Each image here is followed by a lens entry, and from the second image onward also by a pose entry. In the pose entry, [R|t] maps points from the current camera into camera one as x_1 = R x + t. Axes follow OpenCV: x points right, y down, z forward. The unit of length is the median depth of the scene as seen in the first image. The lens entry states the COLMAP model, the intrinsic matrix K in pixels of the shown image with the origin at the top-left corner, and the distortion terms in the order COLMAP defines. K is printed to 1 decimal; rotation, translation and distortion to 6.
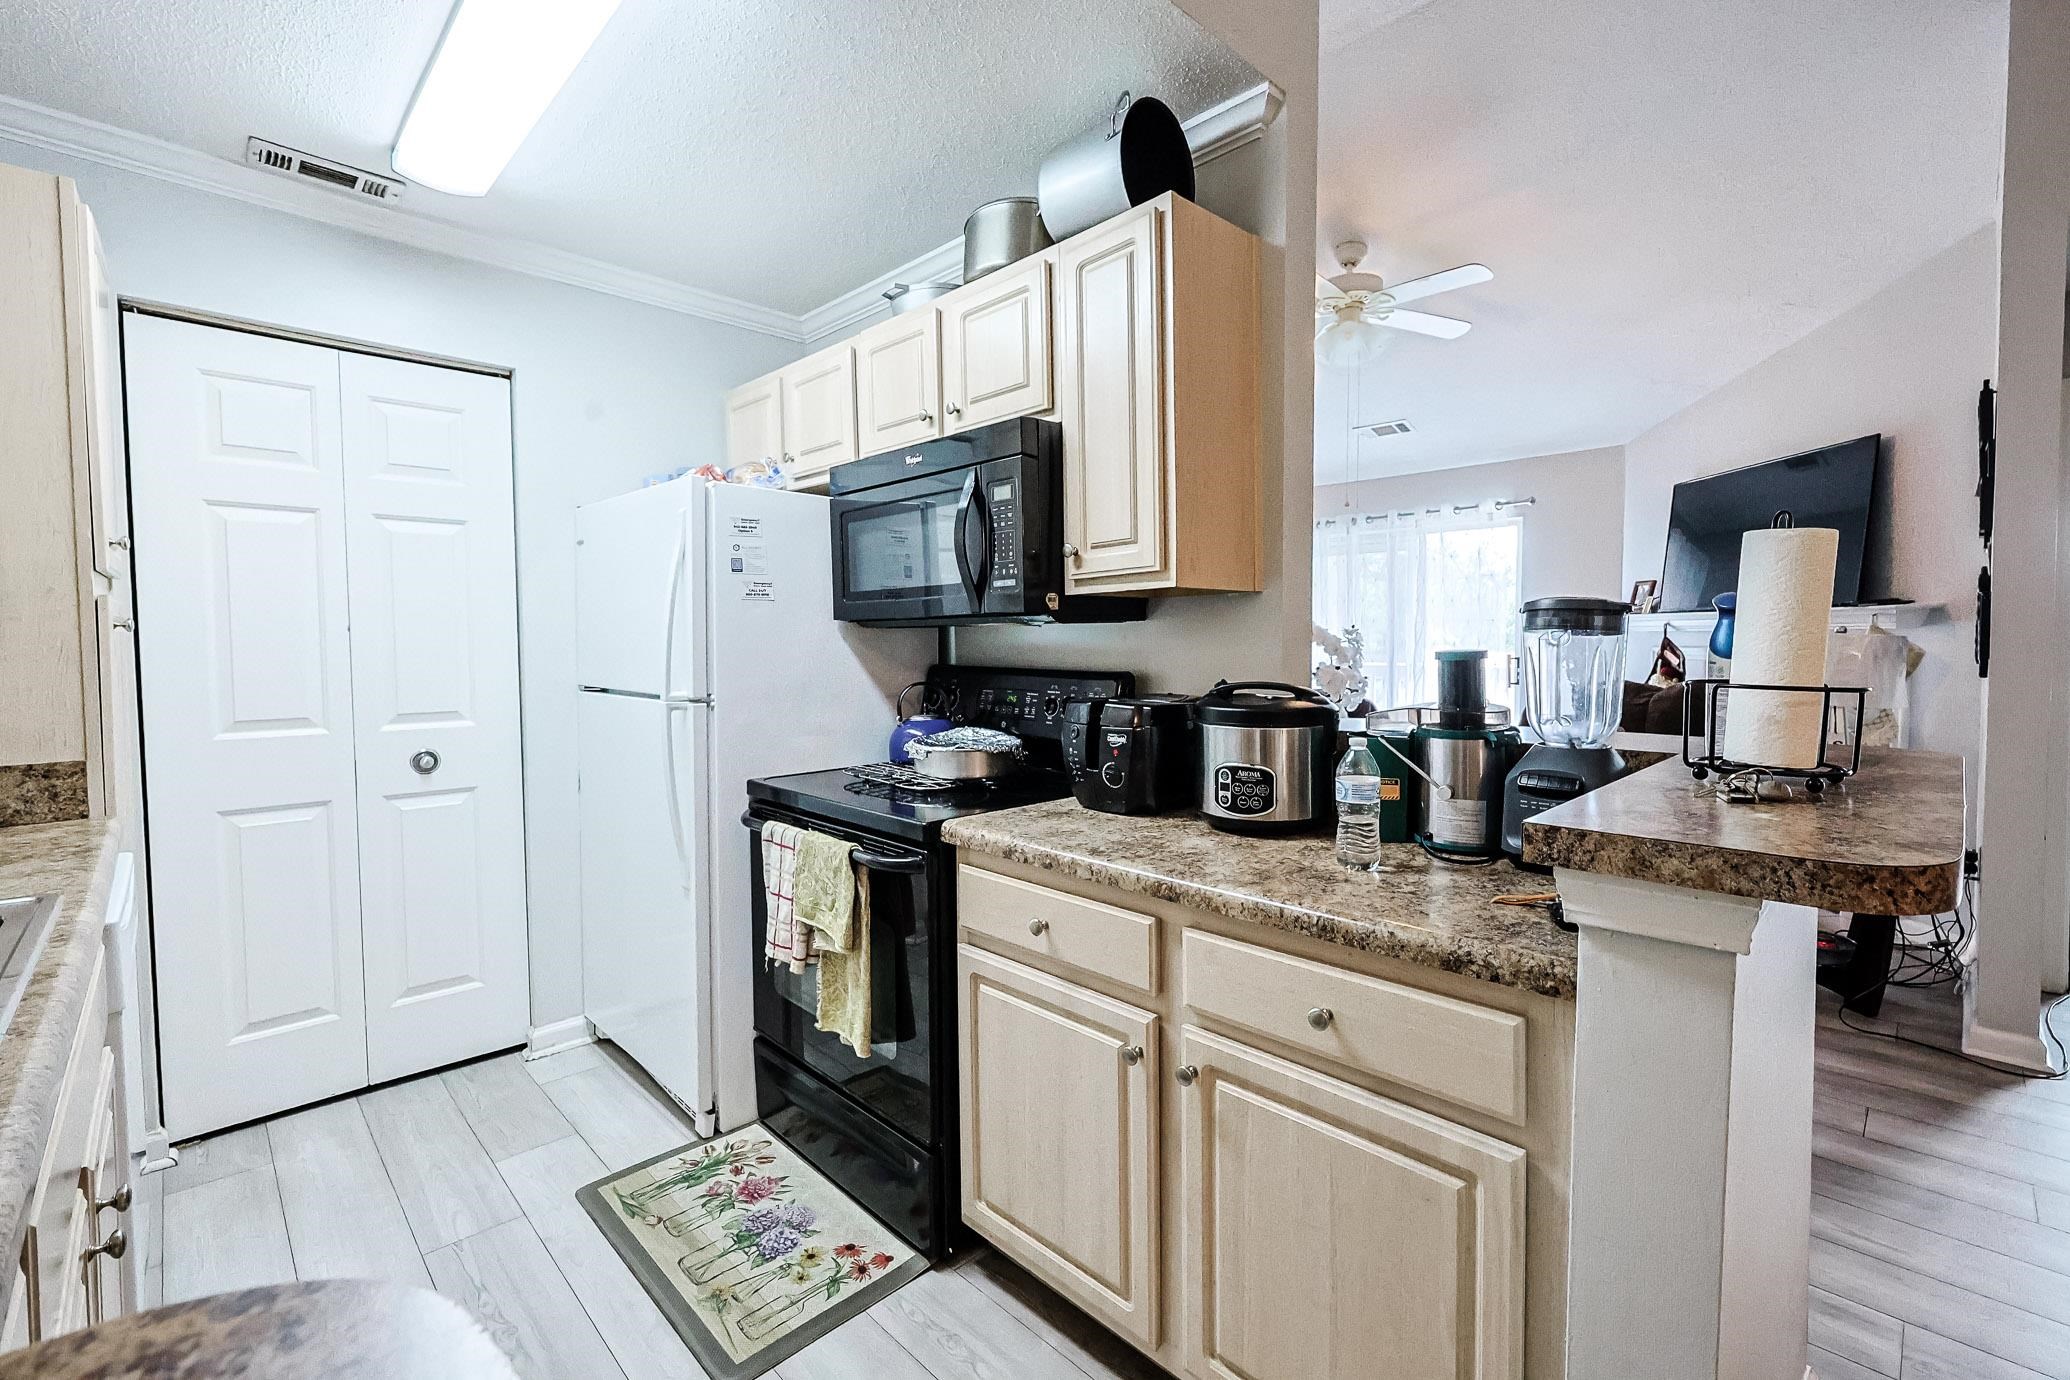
lens RADIAL K [[890.8, 0, 1044.4], [0, 890.8, 673.9], [0, 0, 1]] dist [0.002238, 0.000196]
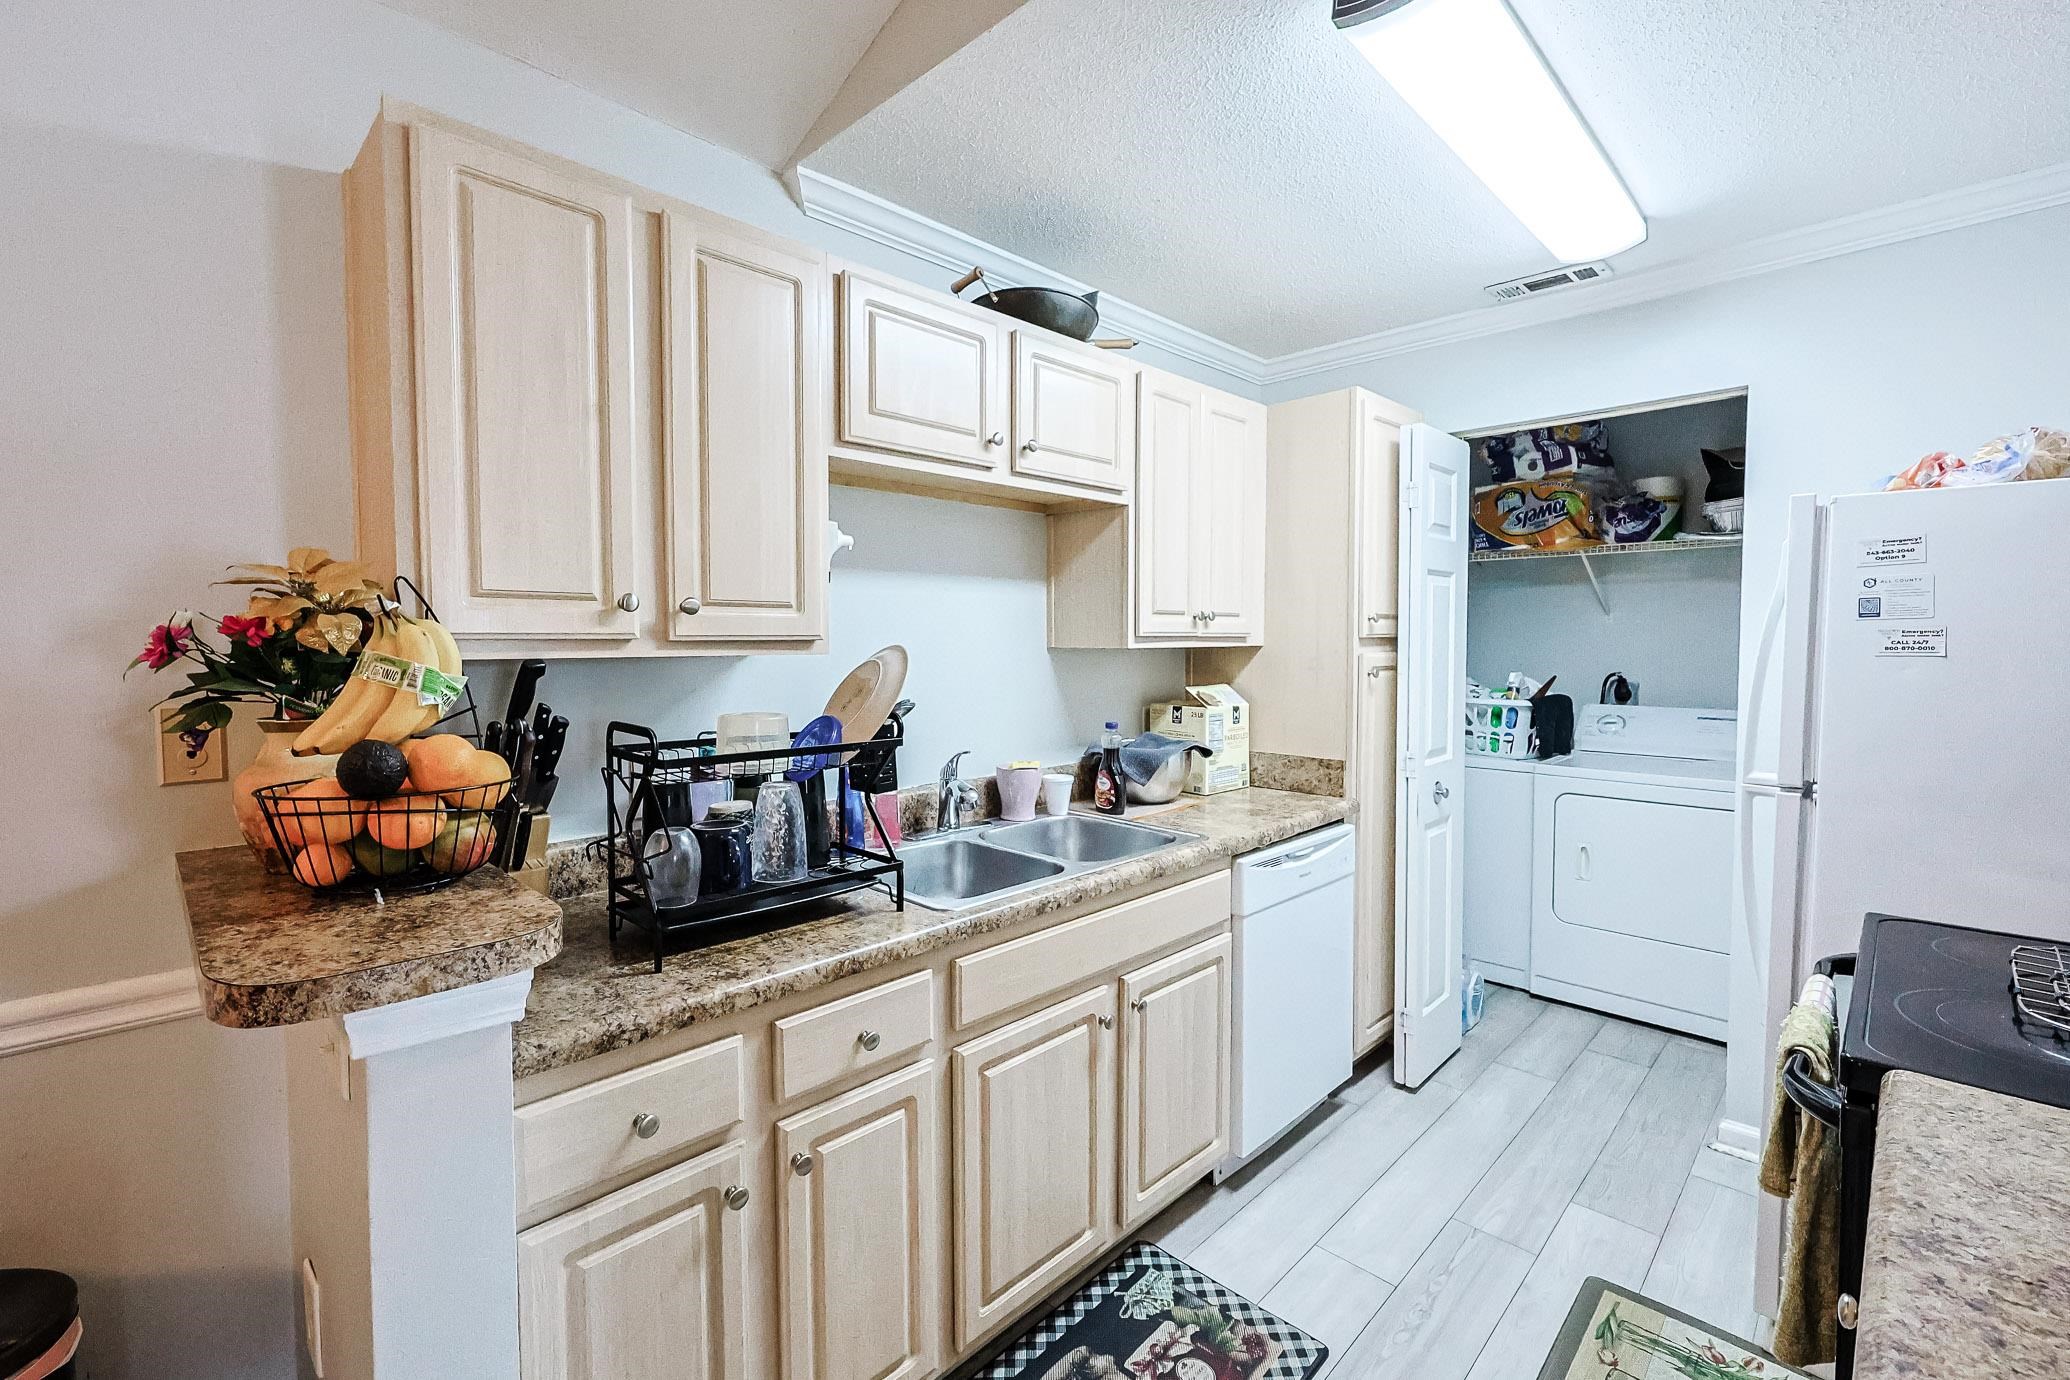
lens RADIAL K [[890.8, 0, 1044.4], [0, 890.8, 673.9], [0, 0, 1]] dist [0.002238, 0.000196]
pose [[0.021911, 0.041360, -0.998904, 0.392351], [-0.034452, 0.998582, 0.040590, -0.084553], [0.999166, 0.033525, 0.023304, 0.368701]]
